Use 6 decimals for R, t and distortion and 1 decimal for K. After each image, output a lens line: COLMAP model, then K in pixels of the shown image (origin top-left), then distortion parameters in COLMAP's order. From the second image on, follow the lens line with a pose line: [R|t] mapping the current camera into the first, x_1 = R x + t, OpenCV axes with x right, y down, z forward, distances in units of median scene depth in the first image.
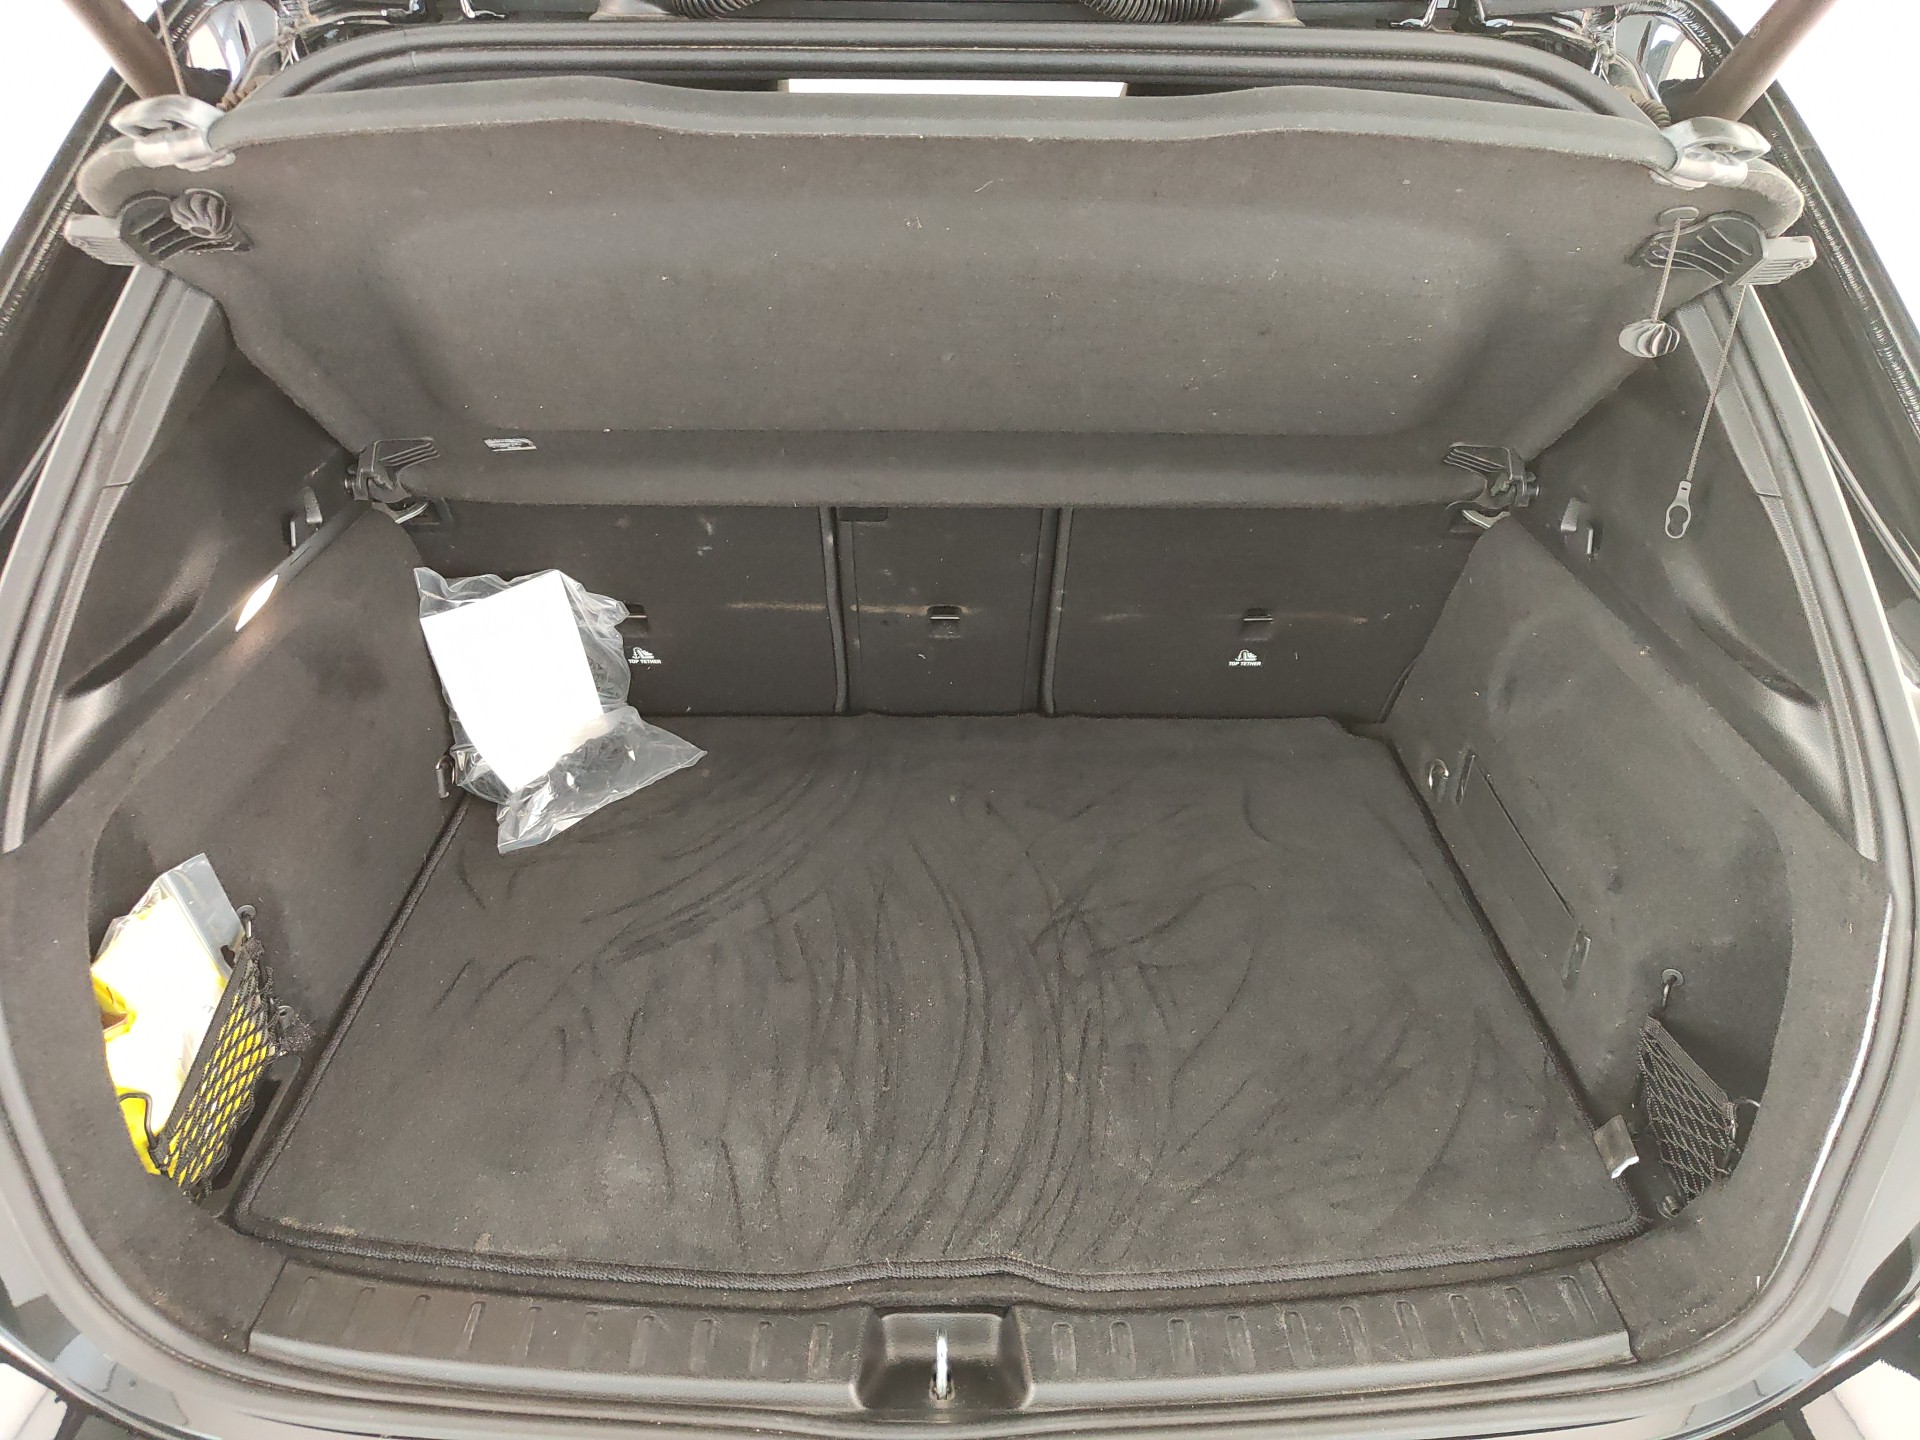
lens RADIAL K [[1363.6, 0, 961.9], [0, 1363.6, 720.4], [0, 0, 1]] dist [-0.008995, 0.002832]
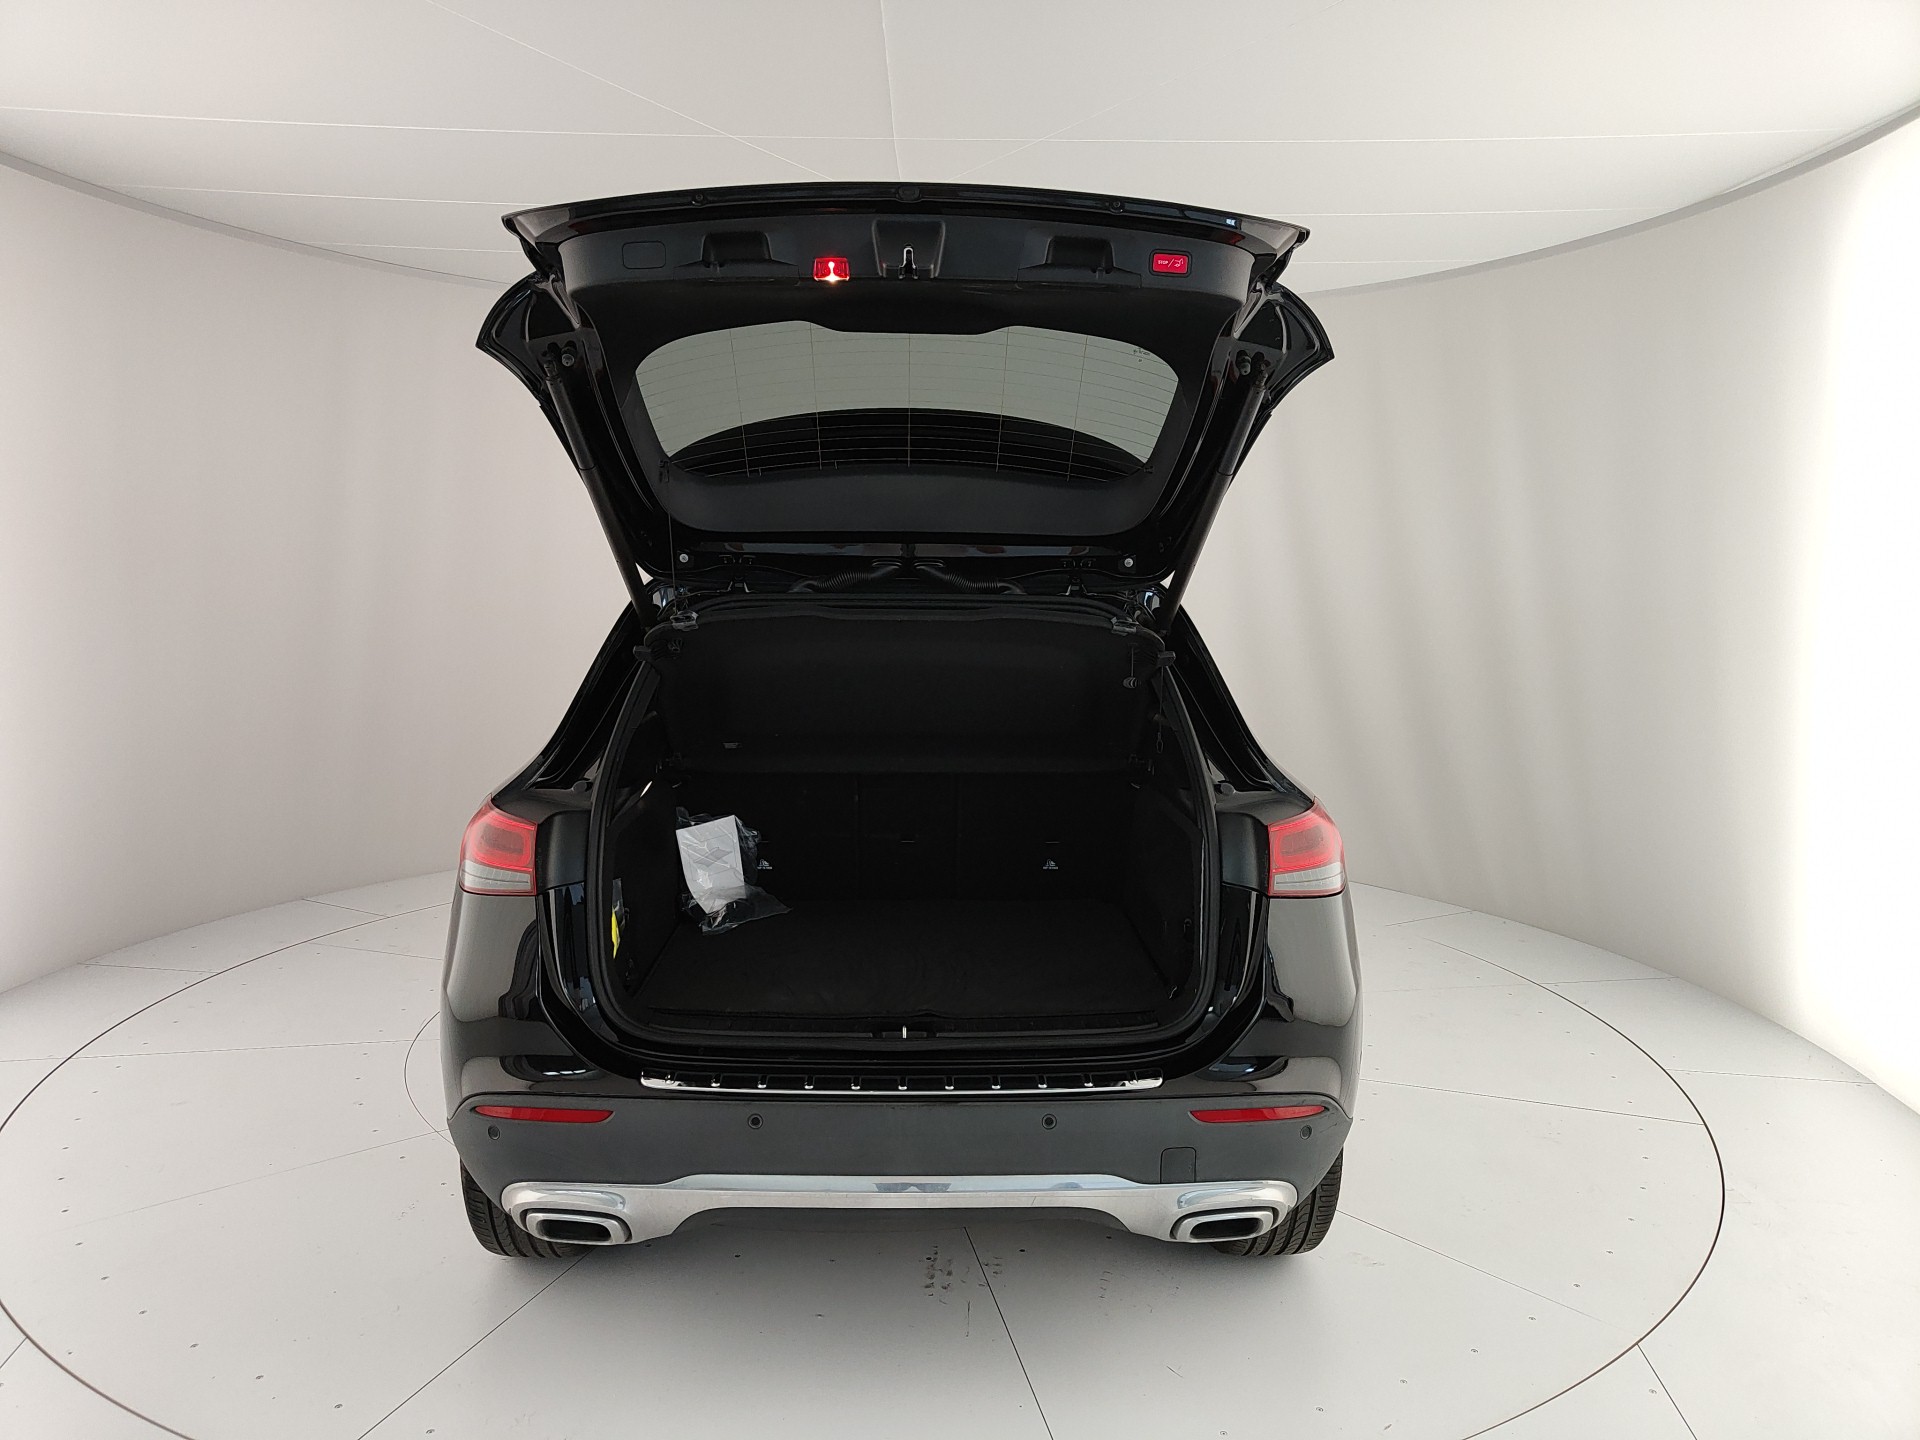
lens RADIAL K [[1363.6, 0, 958.3], [0, 1363.6, 719.5], [0, 0, 1]] dist [-0.008995, 0.002832]
pose [[0.999795, 0.000851, 0.020238, 0.023941], [0.006982, 0.923408, -0.383757, 0.614984], [-0.019014, 0.383819, 0.923212, -1.146805]]
